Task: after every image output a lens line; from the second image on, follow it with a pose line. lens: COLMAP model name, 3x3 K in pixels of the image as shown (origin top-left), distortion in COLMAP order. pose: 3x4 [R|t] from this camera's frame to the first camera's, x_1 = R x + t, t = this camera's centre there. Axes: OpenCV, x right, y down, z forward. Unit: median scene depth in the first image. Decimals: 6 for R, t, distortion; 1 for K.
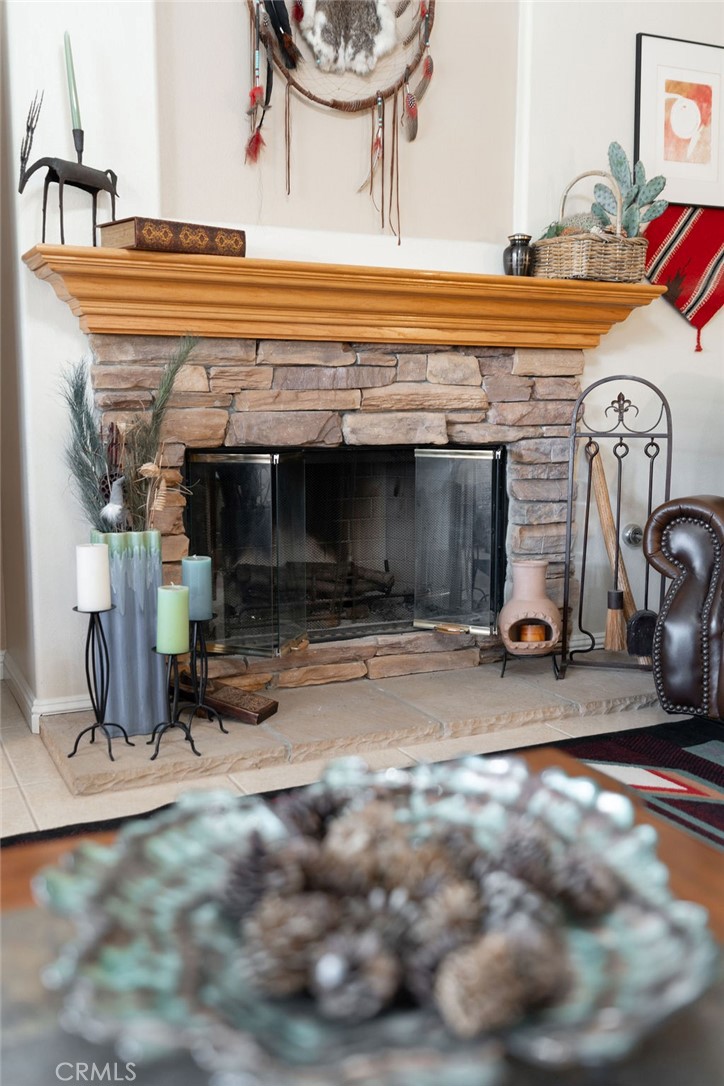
lens RADIAL K [[1071.7, 0, 362.0], [0, 1071.7, 543.0], [0, 0, 1]] dist [0.015056, 0.004701]
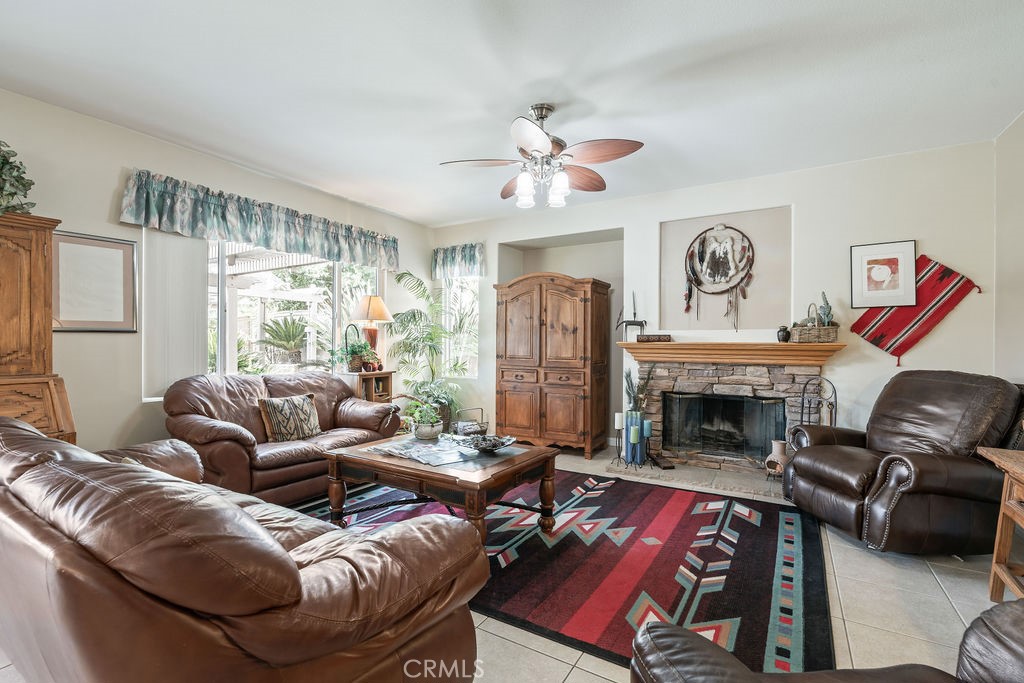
lens RADIAL K [[459.5, 0, 510.3], [0, 459.5, 343.1], [0, 0, 1]] dist [-0.008893, 0.000657]
pose [[0.531216, -0.001220, -0.847236, 0.817122], [-0.115256, 0.990599, -0.073692, -0.068927], [0.839361, 0.136795, 0.526081, -0.263820]]
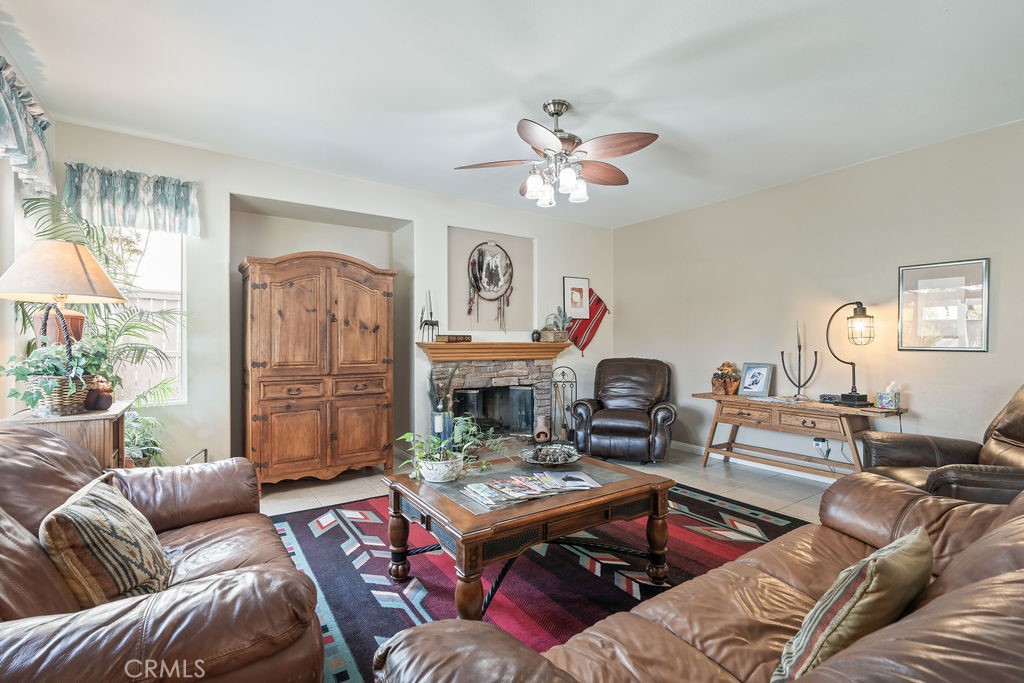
lens RADIAL K [[470.8, 0, 512.0], [0, 470.8, 341.5], [0, 0, 1]] dist [-0.009495, 0.000398]
pose [[0.989774, -0.005207, 0.142550, -0.179672], [0.024273, 0.990907, -0.132340, -0.027002], [-0.140565, 0.134446, 0.980900, -0.640704]]
